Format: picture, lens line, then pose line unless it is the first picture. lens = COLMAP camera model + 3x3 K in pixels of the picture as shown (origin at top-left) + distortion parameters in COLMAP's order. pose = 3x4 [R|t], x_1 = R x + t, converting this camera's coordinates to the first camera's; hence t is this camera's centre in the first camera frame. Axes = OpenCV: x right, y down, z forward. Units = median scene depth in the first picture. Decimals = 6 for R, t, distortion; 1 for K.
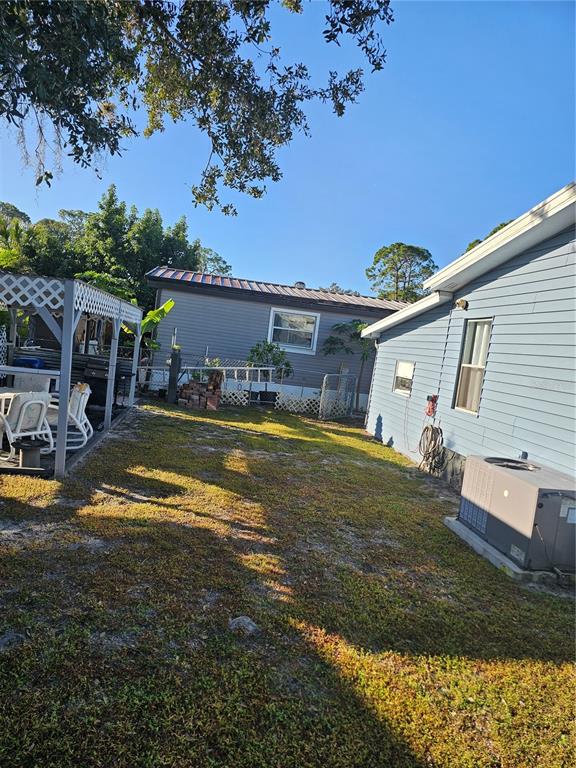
lens RADIAL K [[507.9, 0, 279.8], [0, 507.9, 395.4], [0, 0, 1]] dist [0.031583, -0.021020]
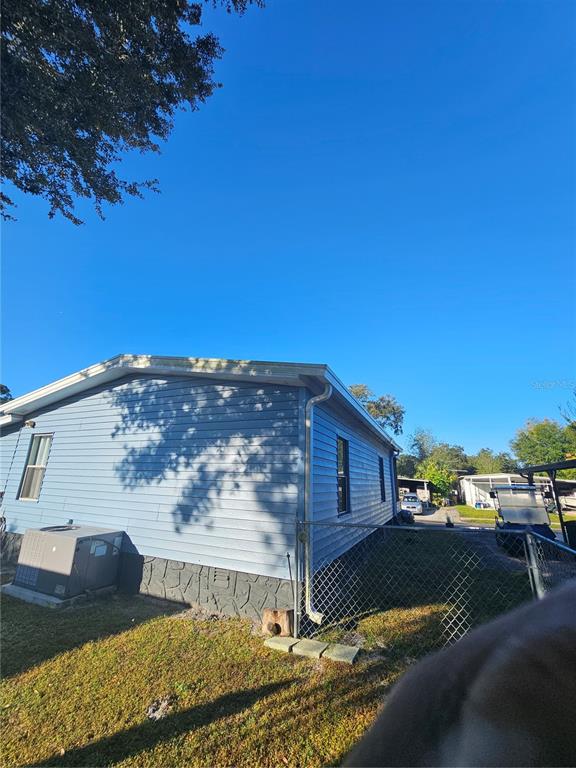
lens RADIAL K [[312.0, 0, 280.0], [0, 312.0, 393.2], [0, 0, 1]] dist [0.000685, 0.000970]
pose [[0.539563, 0.133688, 0.831264, -0.017713], [0.114626, 0.966456, -0.229833, 0.035181], [-0.834106, 0.219294, 0.506140, -0.099910]]
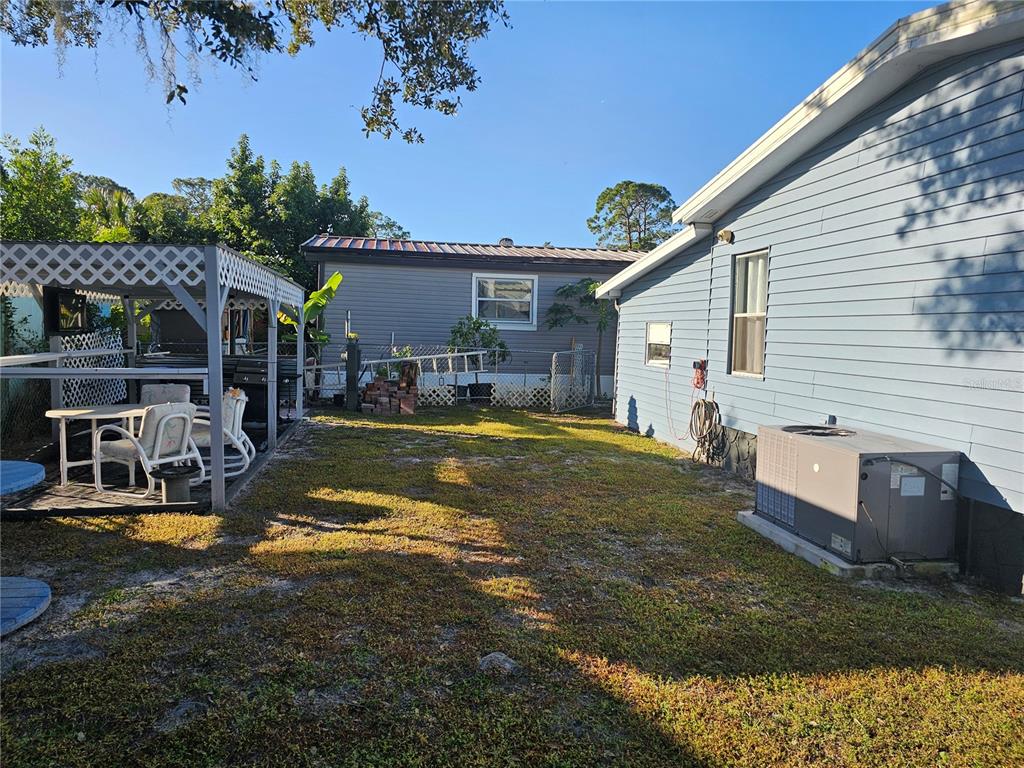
lens RADIAL K [[677.2, 0, 506.0], [0, 677.2, 376.2], [0, 0, 1]] dist [0.031583, -0.021020]
pose [[0.994707, -0.099543, 0.025484, -0.024667], [0.100242, 0.994575, -0.027791, 0.036255], [-0.022579, 0.030199, 0.999289, -0.001270]]
